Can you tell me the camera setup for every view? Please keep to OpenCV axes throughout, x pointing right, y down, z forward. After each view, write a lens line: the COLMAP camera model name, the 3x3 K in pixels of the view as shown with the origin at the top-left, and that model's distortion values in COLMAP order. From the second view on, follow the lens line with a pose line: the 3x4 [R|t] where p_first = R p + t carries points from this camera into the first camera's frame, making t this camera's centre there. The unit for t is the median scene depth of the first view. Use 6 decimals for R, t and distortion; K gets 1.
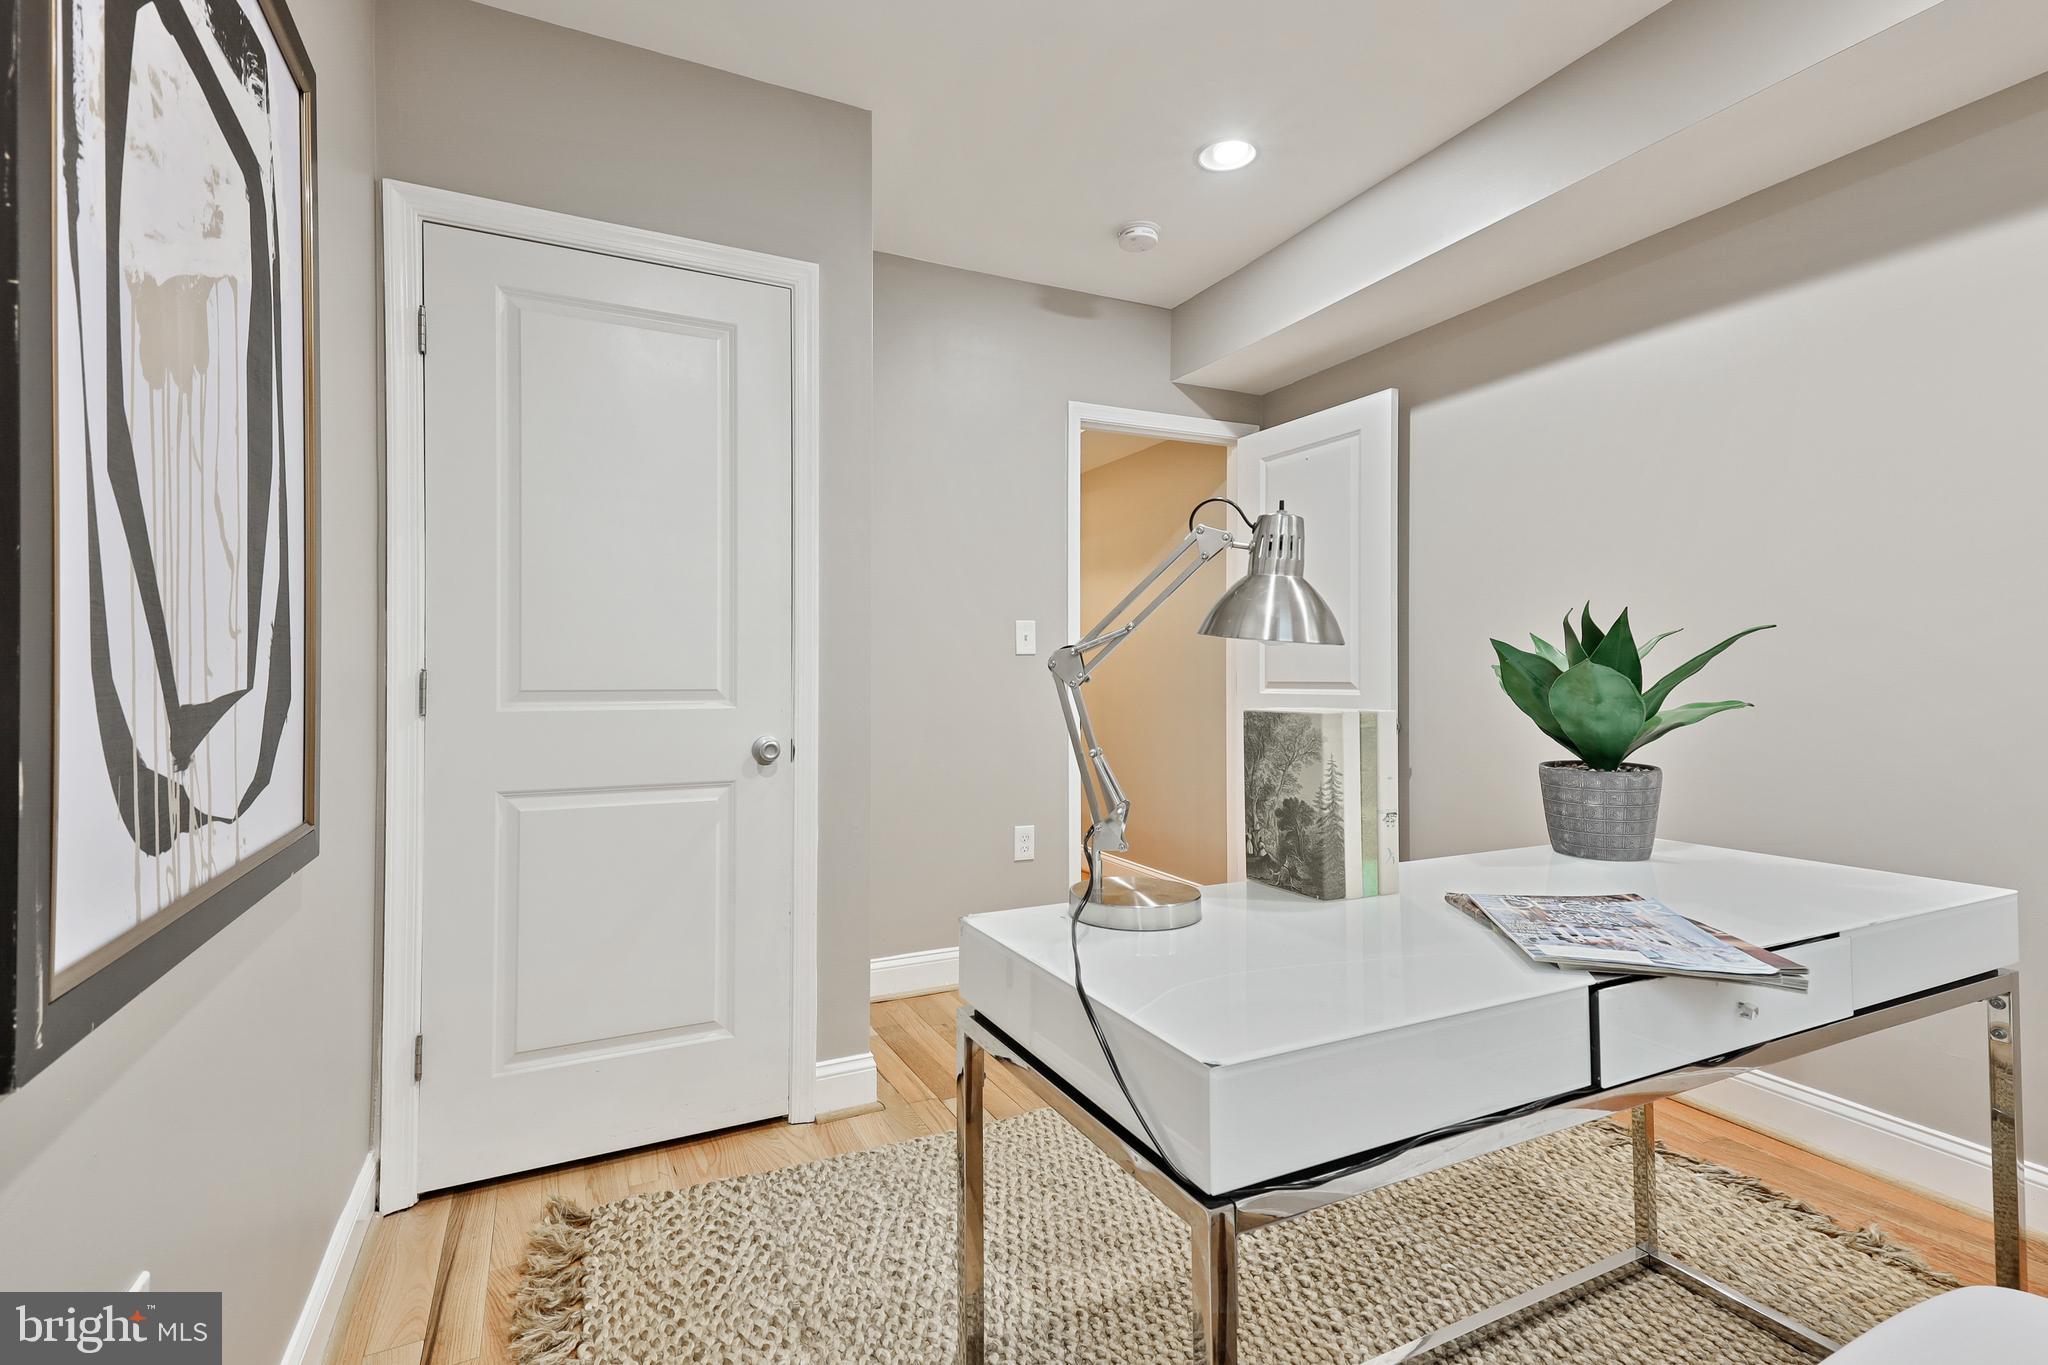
lens RADIAL K [[920.7, 0, 1092.5], [0, 920.7, 644.1], [0, 0, 1]] dist [0.000175, -0.000286]
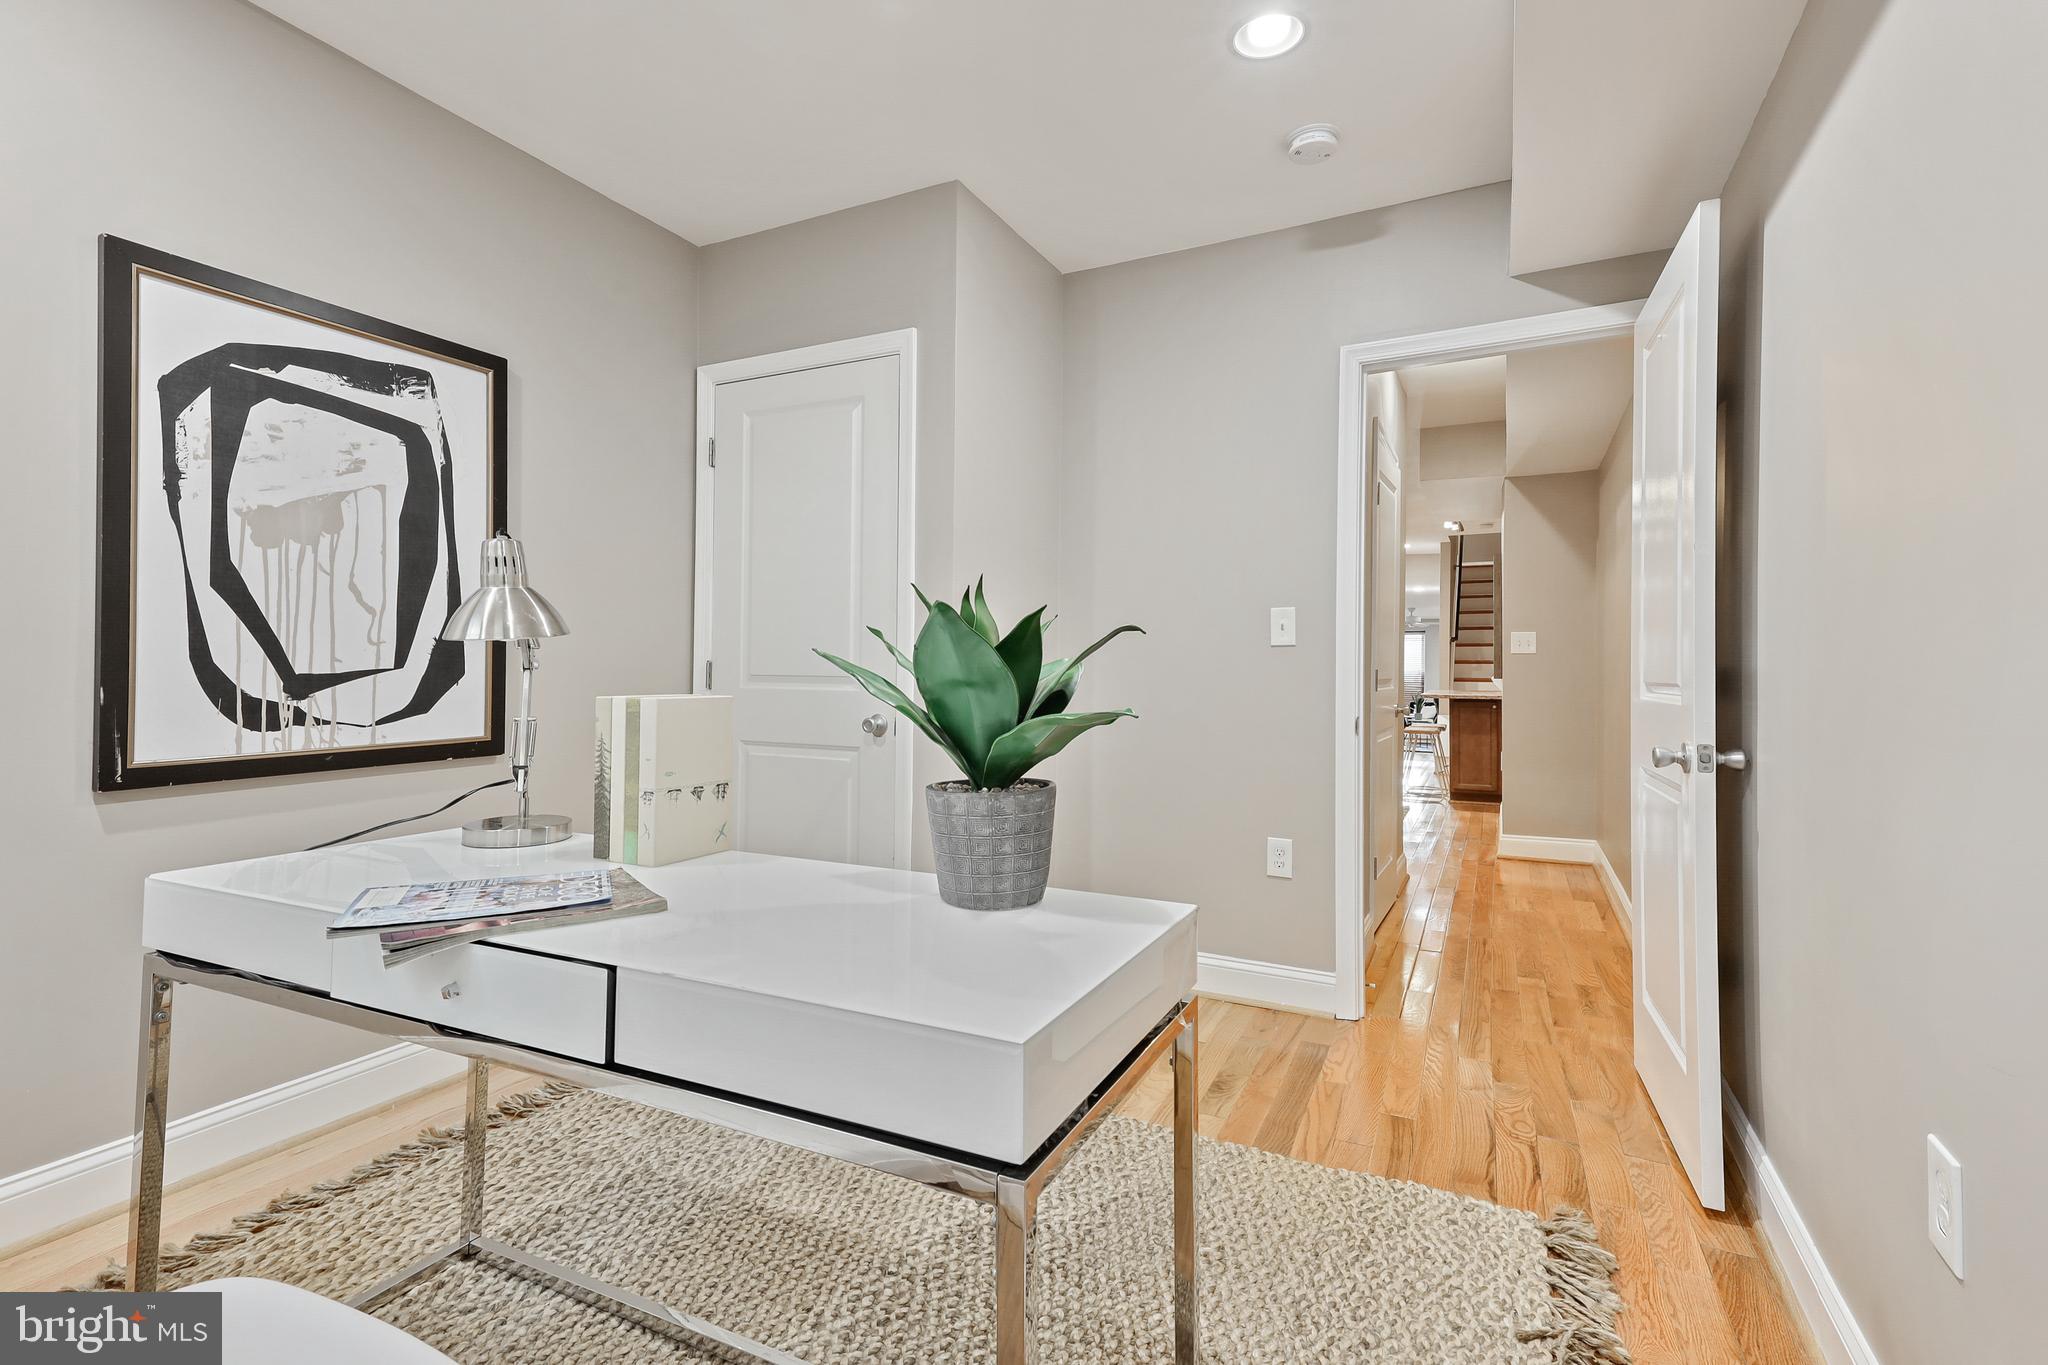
lens RADIAL K [[963.1, 0, 1066.3], [0, 963.1, 621.9], [0, 0, 1]] dist [0.001739, 0.000071]
pose [[0.587691, -0.033206, -0.808404, 1.099832], [0.019022, 0.999448, -0.027225, 0.017850], [0.808862, 0.000622, 0.587998, 0.548703]]
